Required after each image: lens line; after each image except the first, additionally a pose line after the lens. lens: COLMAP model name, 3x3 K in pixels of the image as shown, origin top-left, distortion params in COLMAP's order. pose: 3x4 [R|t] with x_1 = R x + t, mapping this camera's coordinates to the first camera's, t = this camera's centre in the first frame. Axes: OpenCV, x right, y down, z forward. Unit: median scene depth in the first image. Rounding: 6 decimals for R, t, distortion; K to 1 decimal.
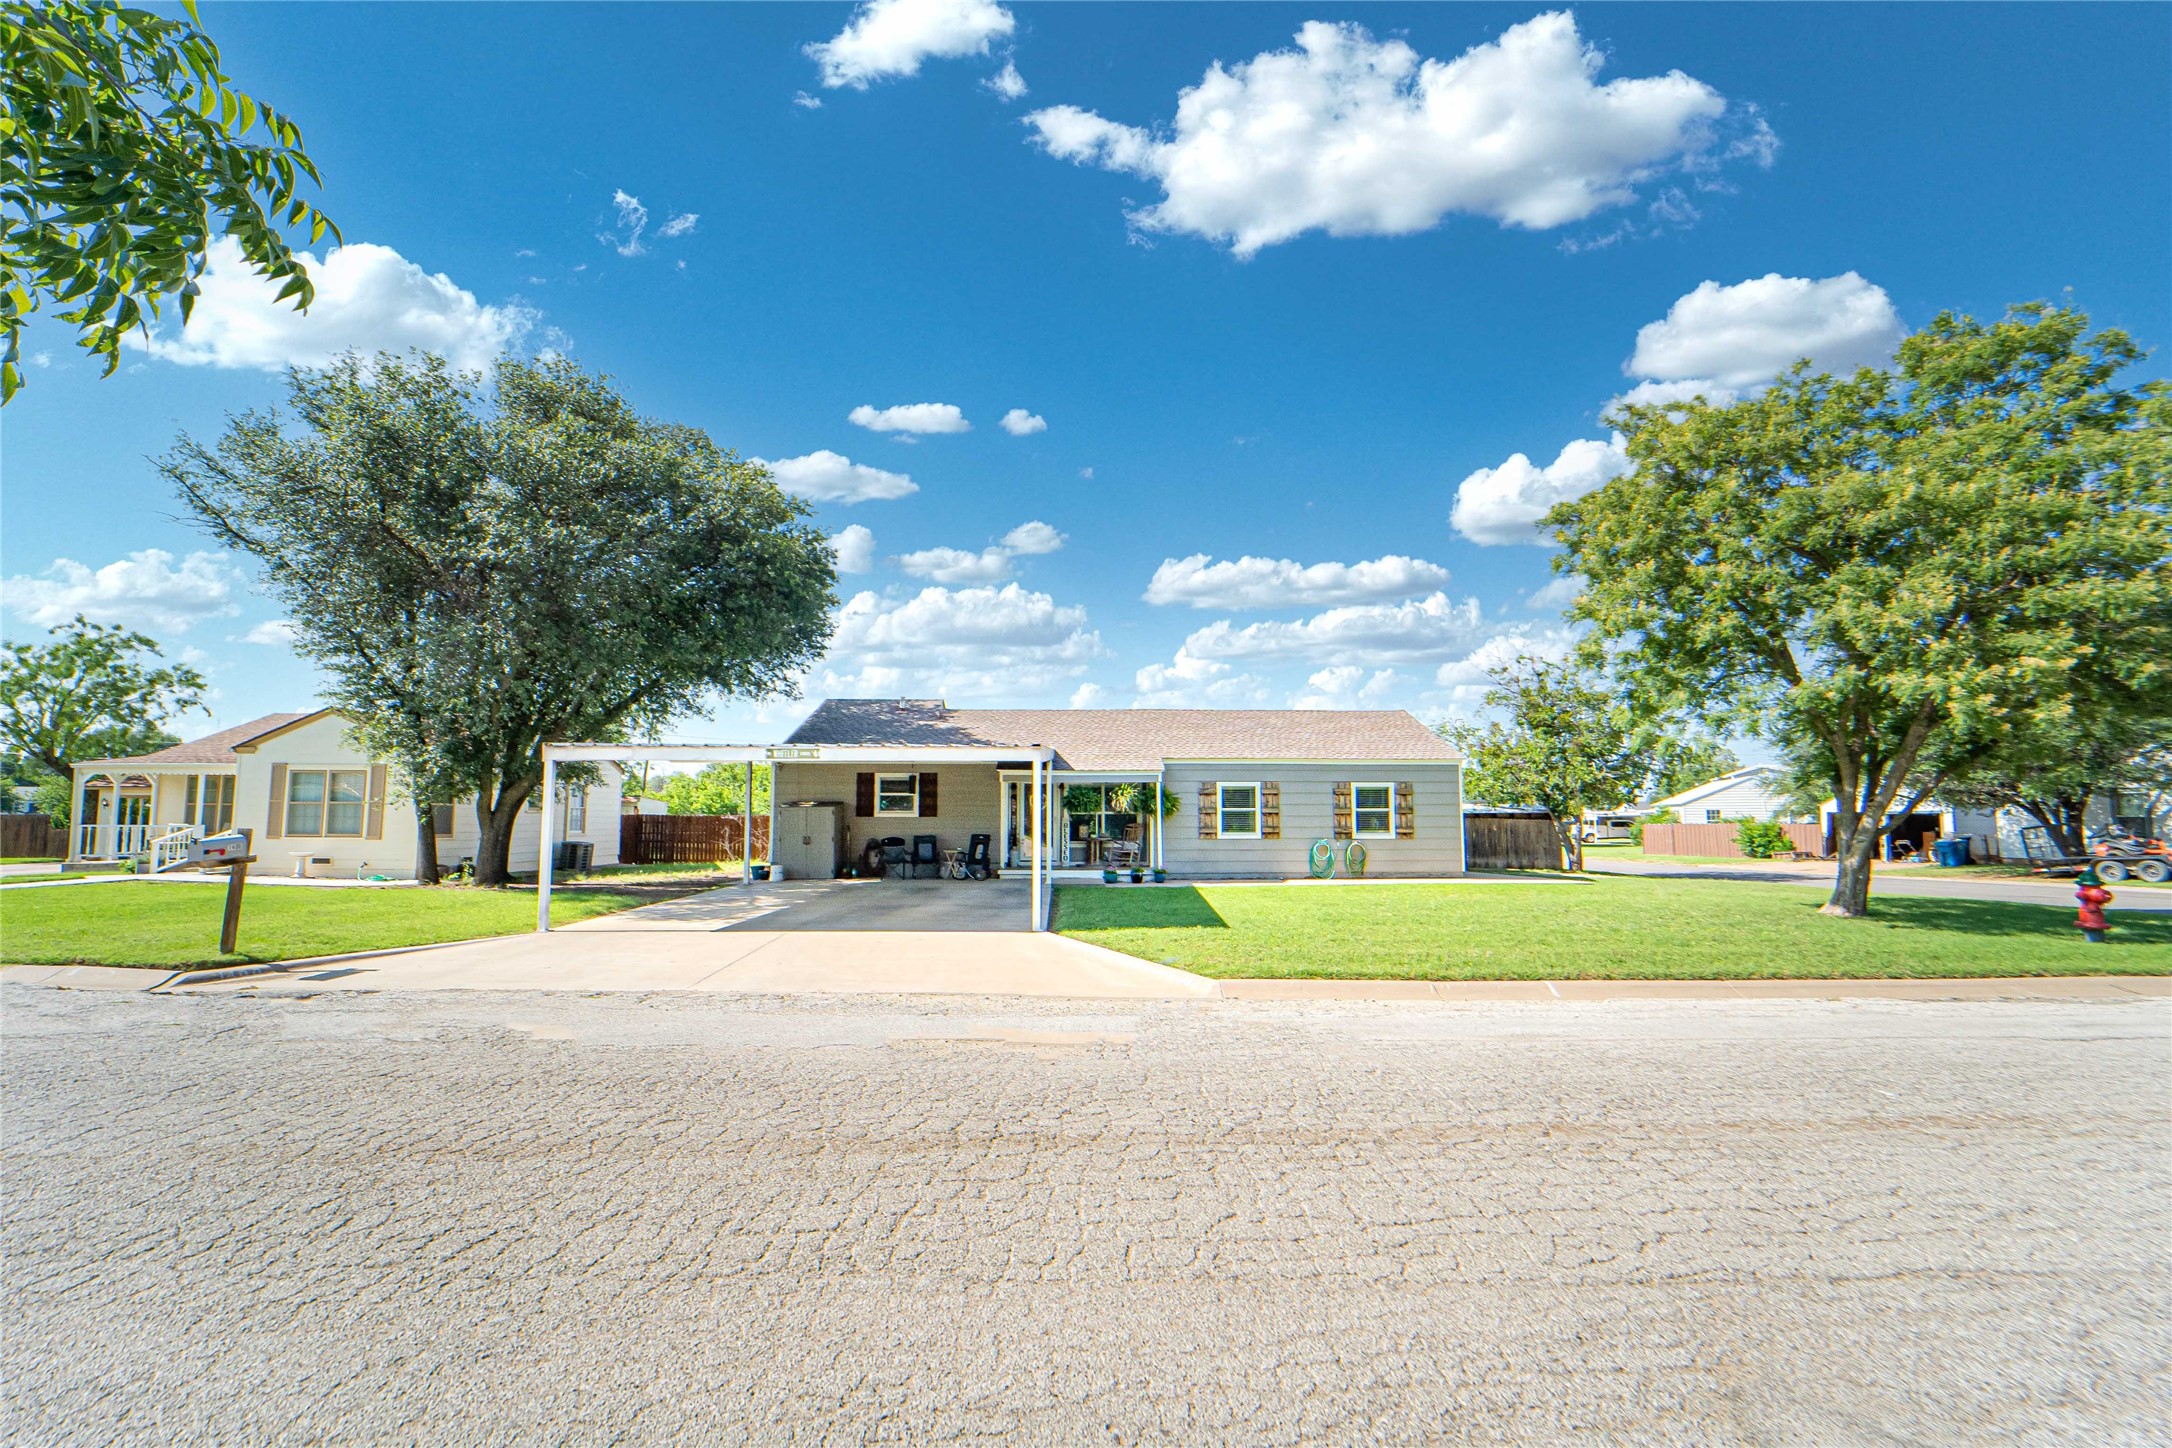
lens RADIAL K [[890.5, 0, 1075.4], [0, 890.5, 730.0], [0, 0, 1]] dist [-0.022987, -0.000938]
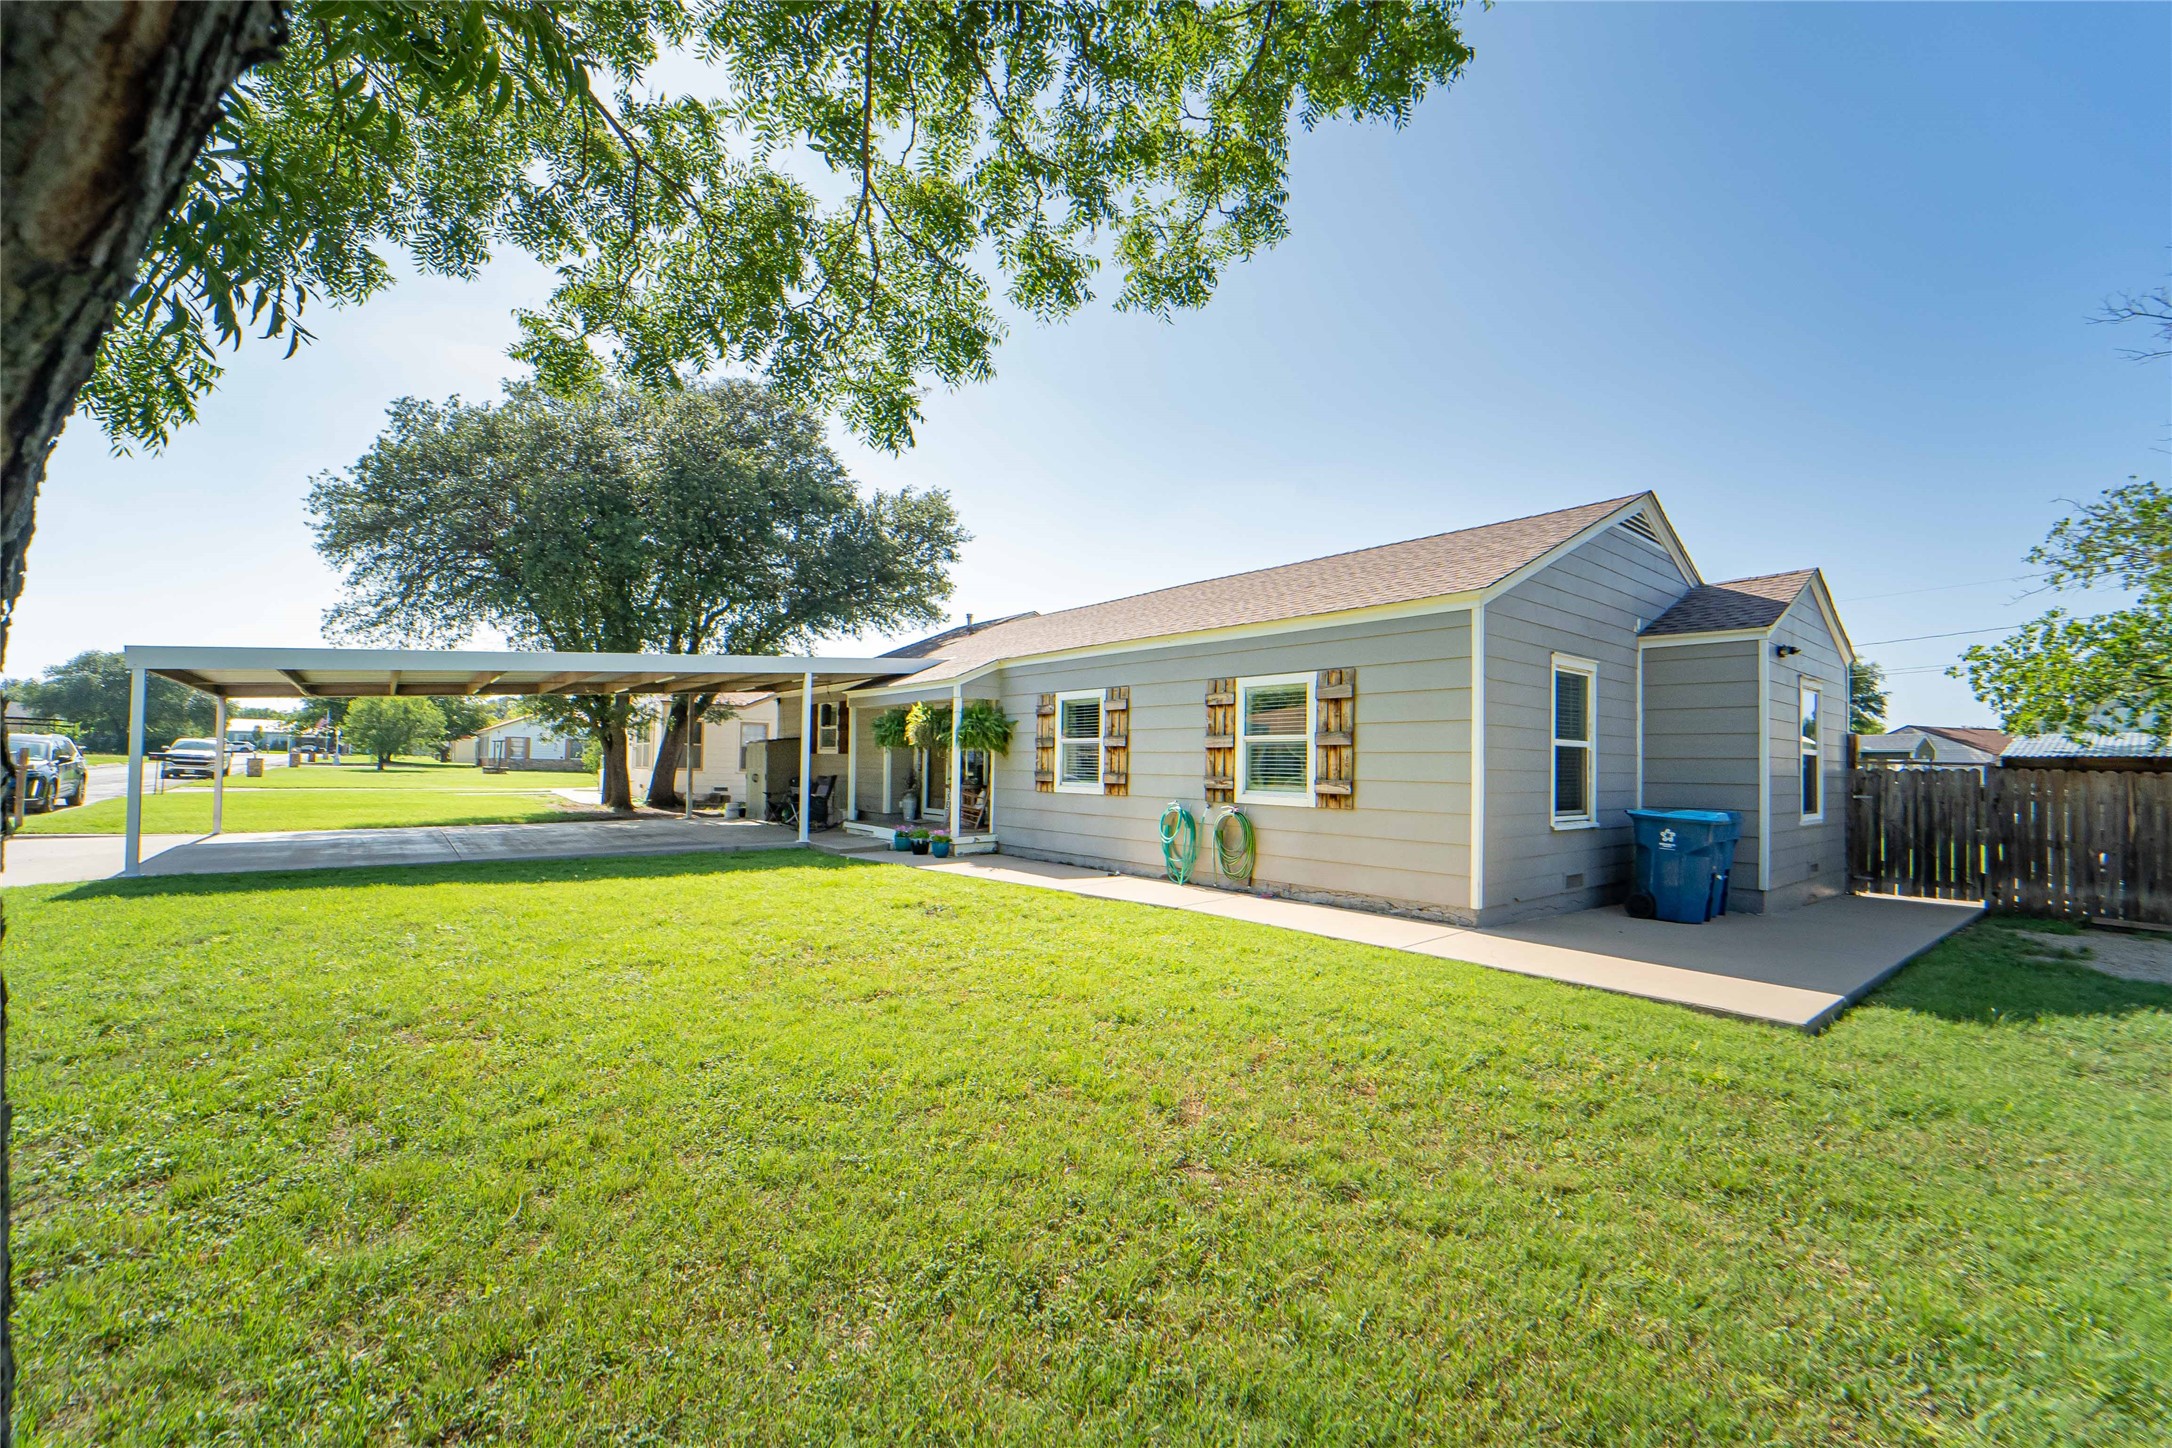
lens RADIAL K [[890.5, 0, 1075.4], [0, 890.5, 730.0], [0, 0, 1]] dist [-0.022987, -0.000938]
pose [[0.633952, -0.019870, -0.773117, 0.606241], [0.056796, 0.998167, 0.020919, 0.071073], [0.771284, -0.057172, 0.633918, 0.650094]]
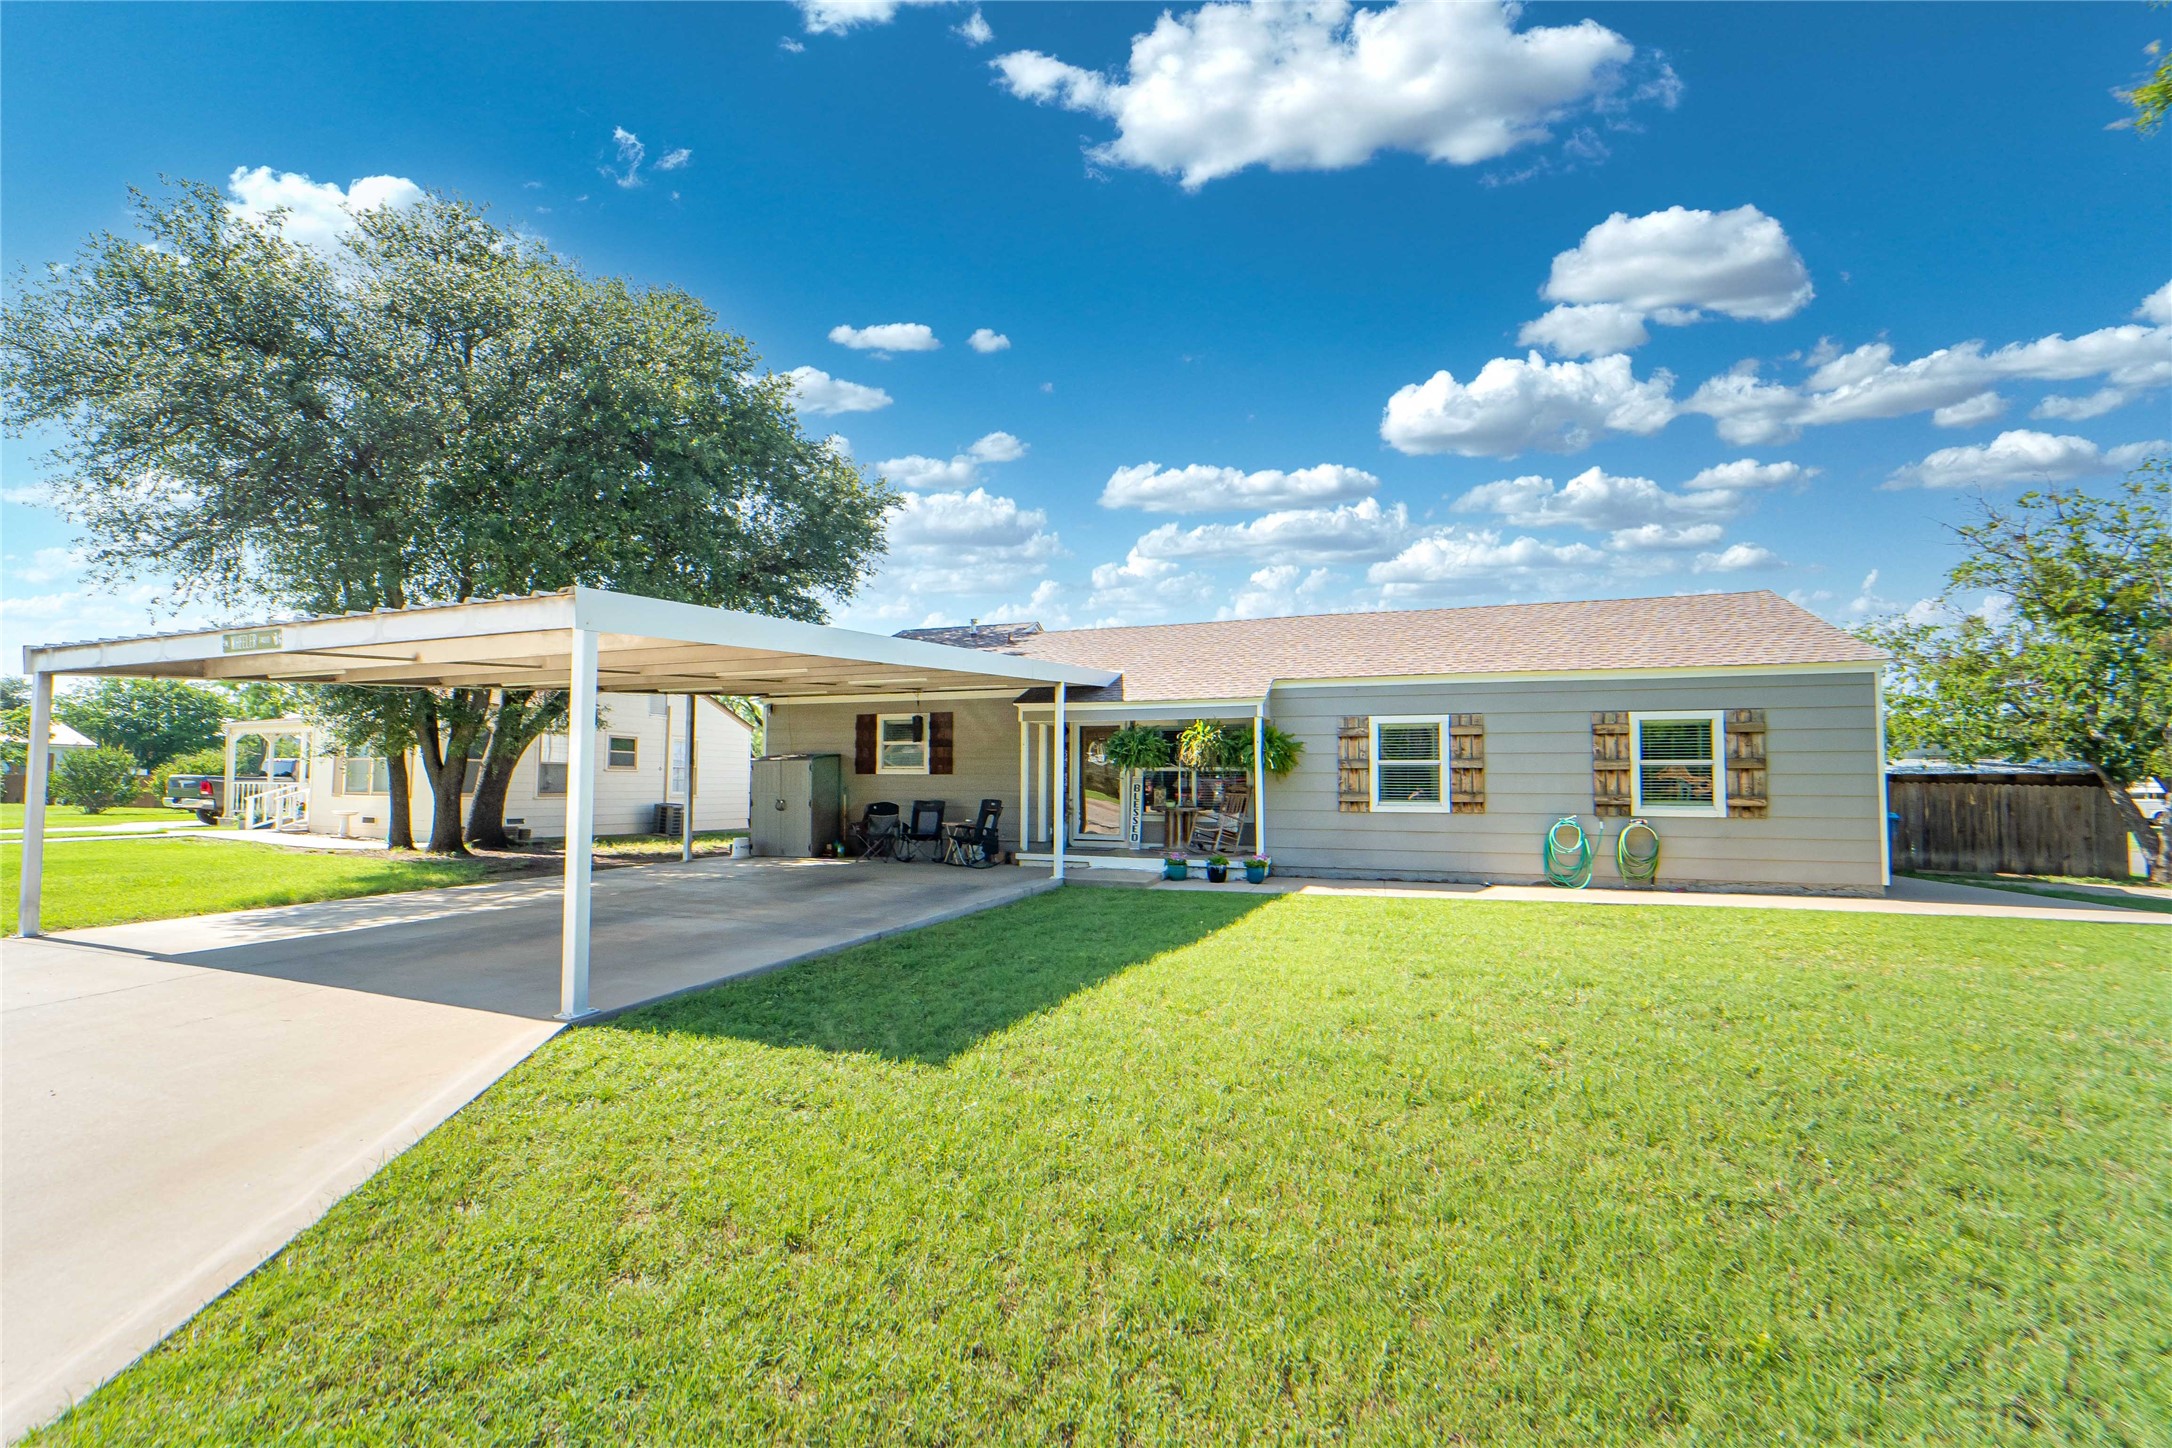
lens RADIAL K [[890.5, 0, 1075.4], [0, 890.5, 730.0], [0, 0, 1]] dist [-0.022987, -0.000938]
pose [[0.932807, -0.015960, -0.360023, 0.189330], [0.028588, 0.999148, 0.029776, 0.044318], [0.359241, -0.038067, 0.932468, 0.379222]]
